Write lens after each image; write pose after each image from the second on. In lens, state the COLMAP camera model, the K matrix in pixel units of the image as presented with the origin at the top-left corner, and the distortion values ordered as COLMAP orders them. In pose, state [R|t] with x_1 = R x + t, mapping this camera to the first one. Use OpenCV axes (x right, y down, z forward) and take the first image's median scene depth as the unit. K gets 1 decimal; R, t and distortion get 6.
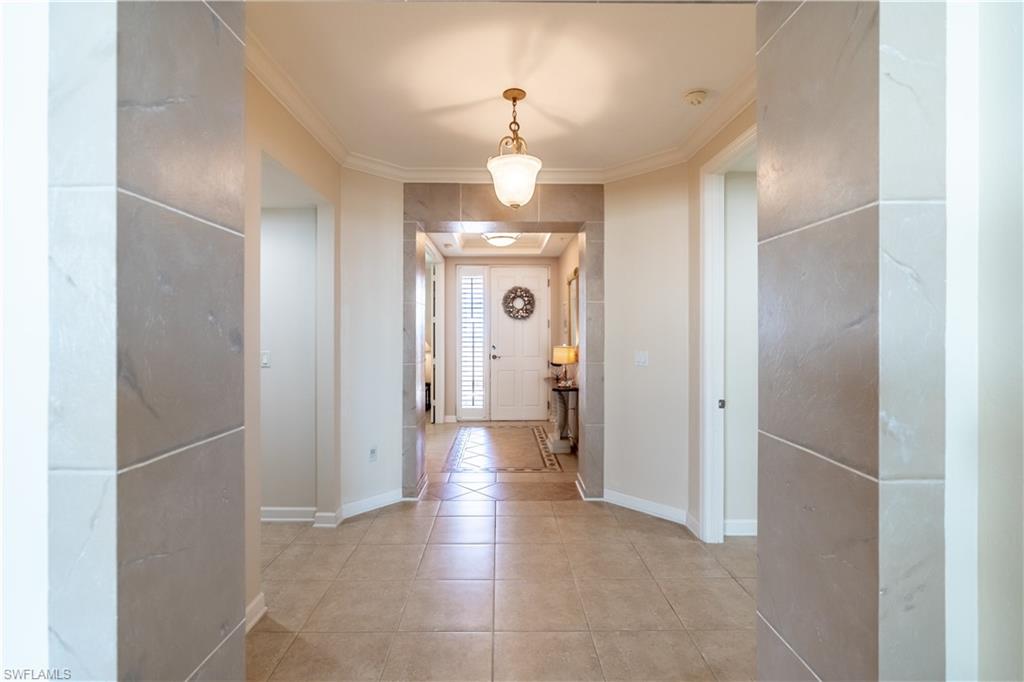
lens RADIAL K [[466.1, 0, 515.3], [0, 466.1, 336.4], [0, 0, 1]] dist [-0.003531, 0.000122]
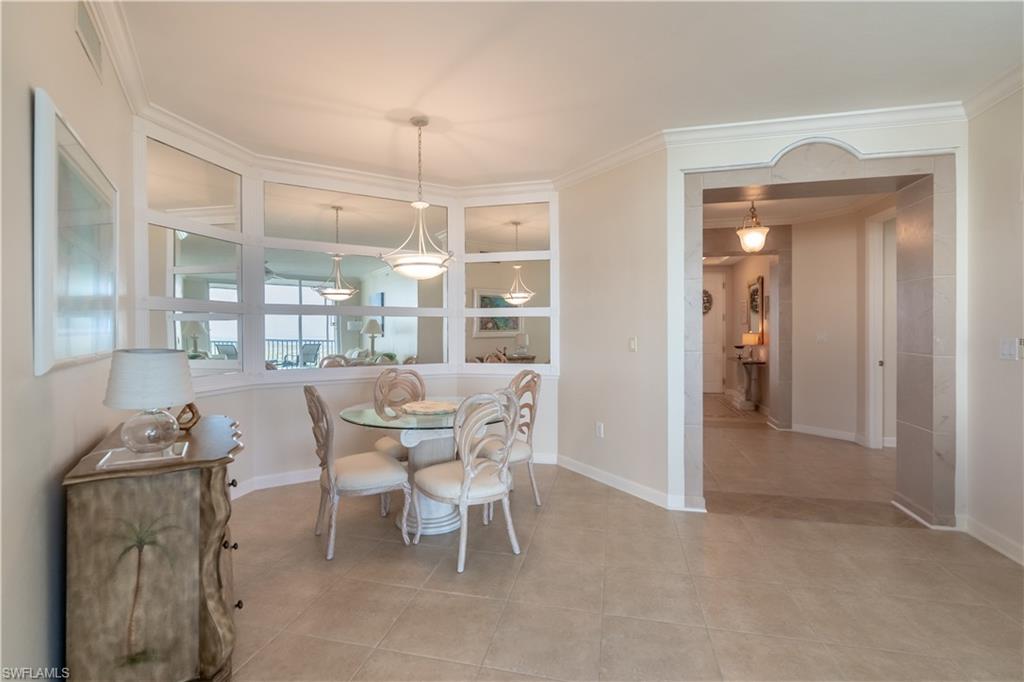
lens RADIAL K [[466.1, 0, 515.3], [0, 466.1, 336.4], [0, 0, 1]] dist [-0.003531, 0.000122]
pose [[0.969069, -0.001702, -0.246785, -0.316266], [0.003130, 0.999981, 0.005392, 0.029820], [0.246771, -0.005998, 0.969055, -0.713199]]
